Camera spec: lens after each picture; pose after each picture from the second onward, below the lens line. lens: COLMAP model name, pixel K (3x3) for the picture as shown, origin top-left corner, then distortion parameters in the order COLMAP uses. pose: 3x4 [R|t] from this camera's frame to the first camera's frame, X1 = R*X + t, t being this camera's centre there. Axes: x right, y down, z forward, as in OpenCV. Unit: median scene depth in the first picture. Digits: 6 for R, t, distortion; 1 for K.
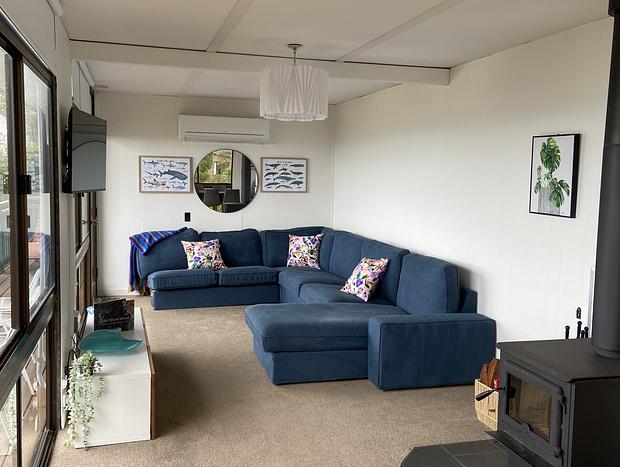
lens RADIAL K [[627.4, 0, 307.4], [0, 627.4, 233.1], [0, 0, 1]] dist [0.095021, 0.000000]
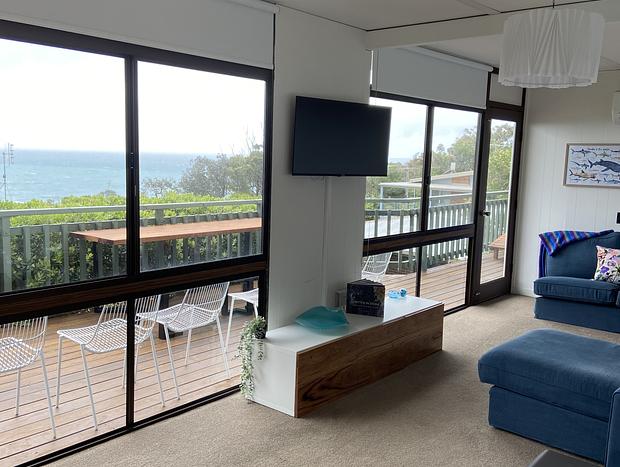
lens RADIAL K [[627.4, 0, 307.8], [0, 627.4, 234.0], [0, 0, 1]] dist [0.095021, 0.000000]
pose [[0.556737, 0.106784, -0.823797, 0.280551], [-0.101659, 0.993007, 0.060015, -0.014760], [0.824445, 0.050334, 0.563699, 0.213390]]
